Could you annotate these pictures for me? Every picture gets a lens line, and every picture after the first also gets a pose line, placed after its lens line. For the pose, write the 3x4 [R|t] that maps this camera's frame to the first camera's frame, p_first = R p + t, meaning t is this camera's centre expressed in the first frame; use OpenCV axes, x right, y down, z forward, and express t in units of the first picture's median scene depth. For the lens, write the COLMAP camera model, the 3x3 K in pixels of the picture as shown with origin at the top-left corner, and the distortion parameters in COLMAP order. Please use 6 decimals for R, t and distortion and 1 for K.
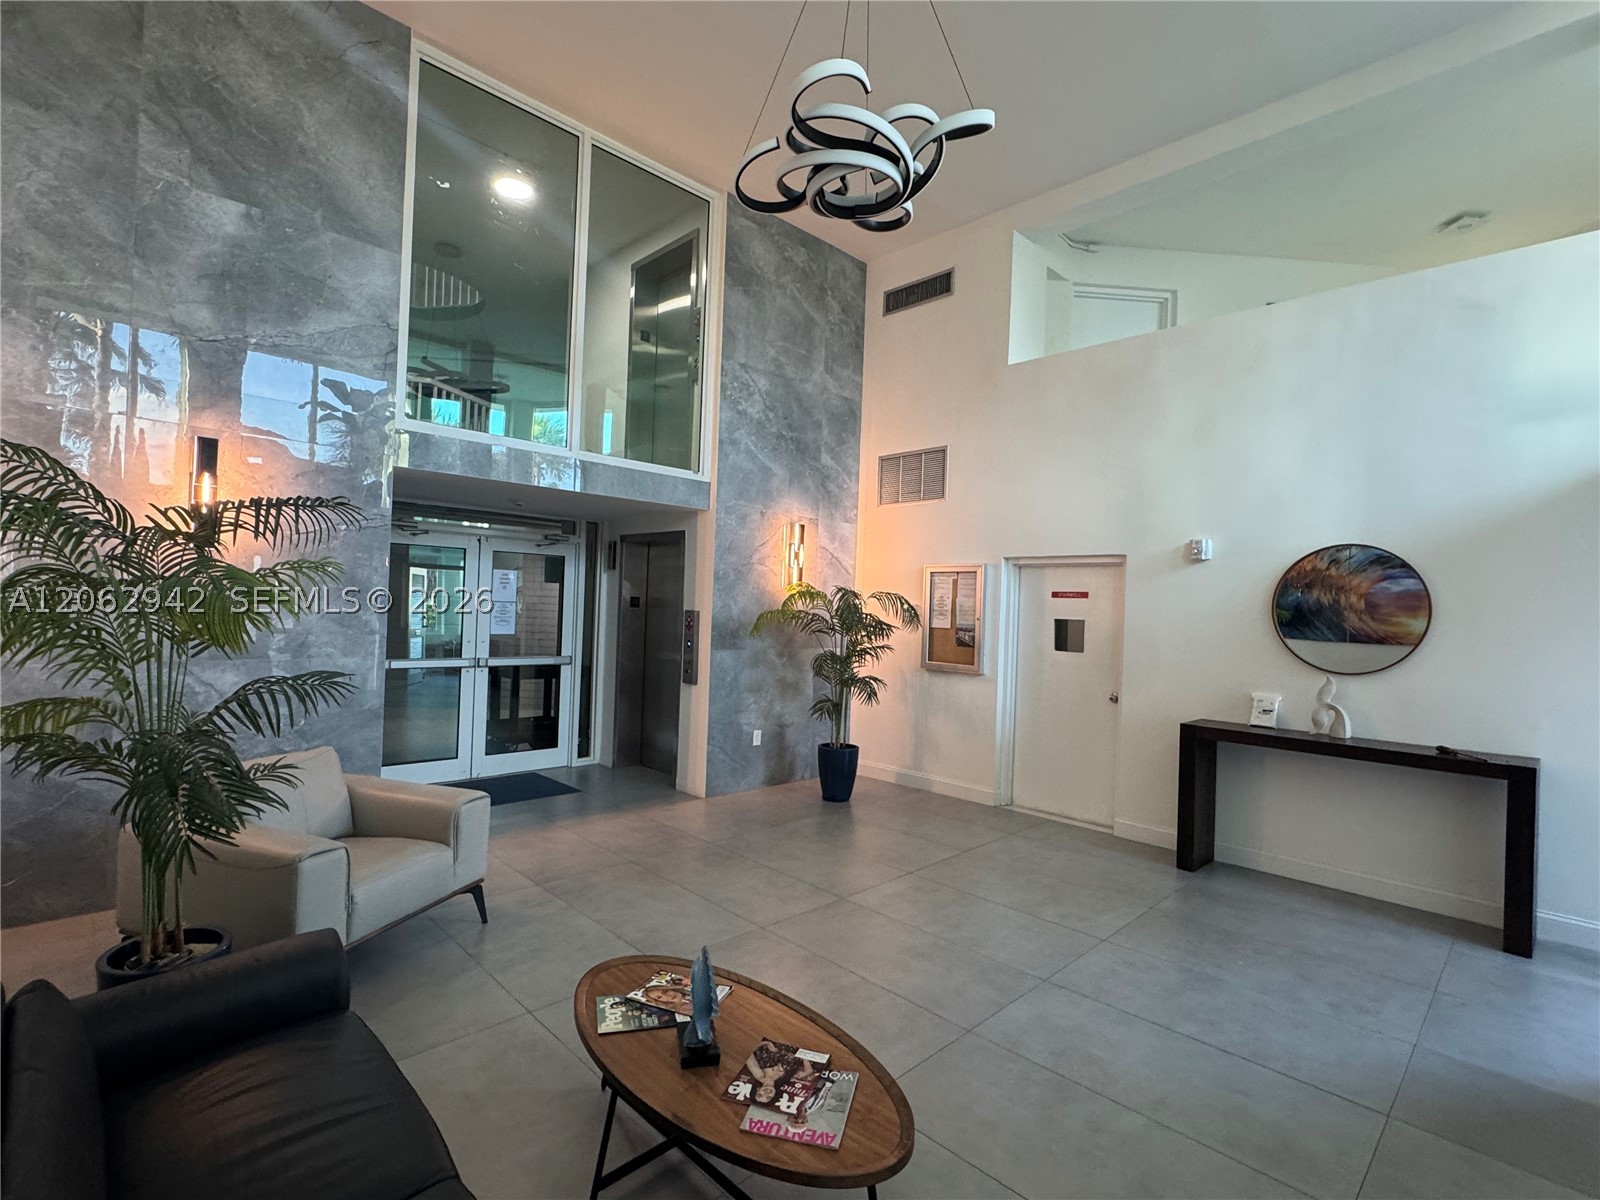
lens RADIAL K [[760.9, 0, 797.4], [0, 760.9, 601.3], [0, 0, 1]] dist [-0.001885, -0.001177]
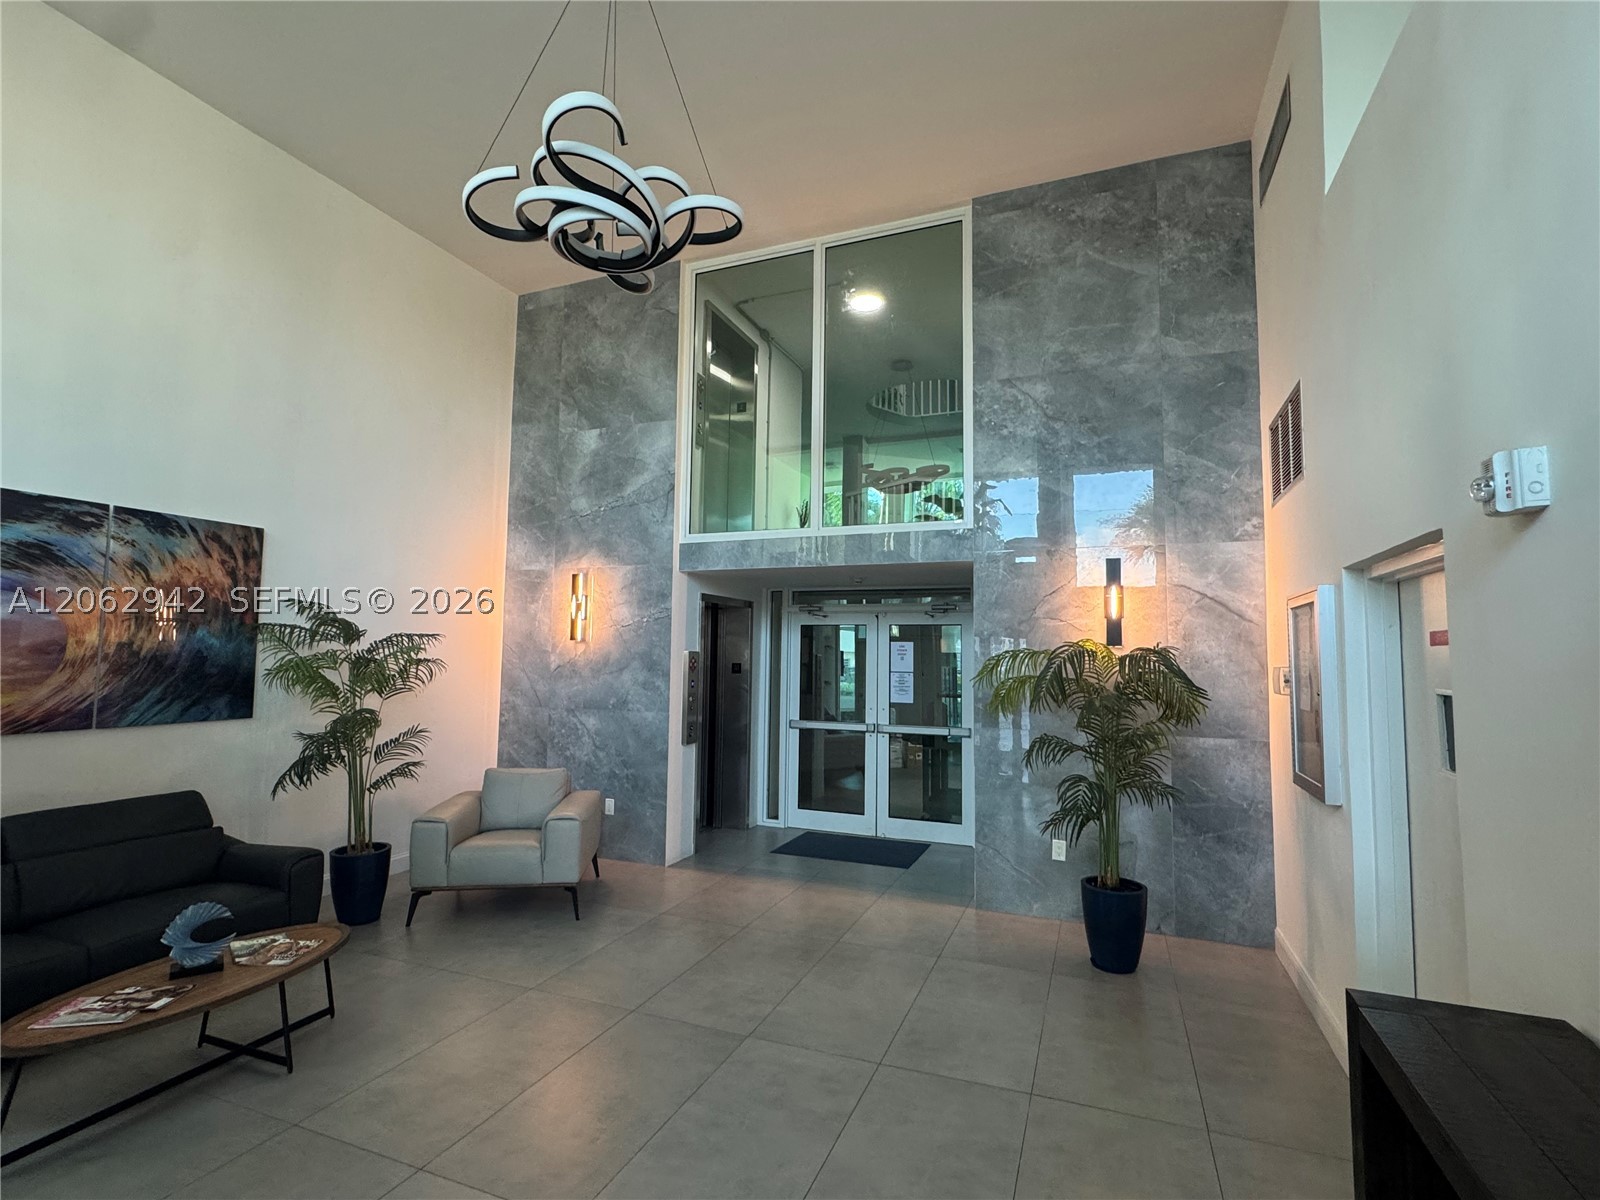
lens RADIAL K [[760.9, 0, 800.4], [0, 760.9, 599.9], [0, 0, 1]] dist [-0.001885, -0.001177]
pose [[0.403604, -0.098638, -0.909601, 0.578730], [0.006001, 0.994436, -0.105175, 0.012386], [0.914914, 0.036991, 0.401950, 0.482128]]
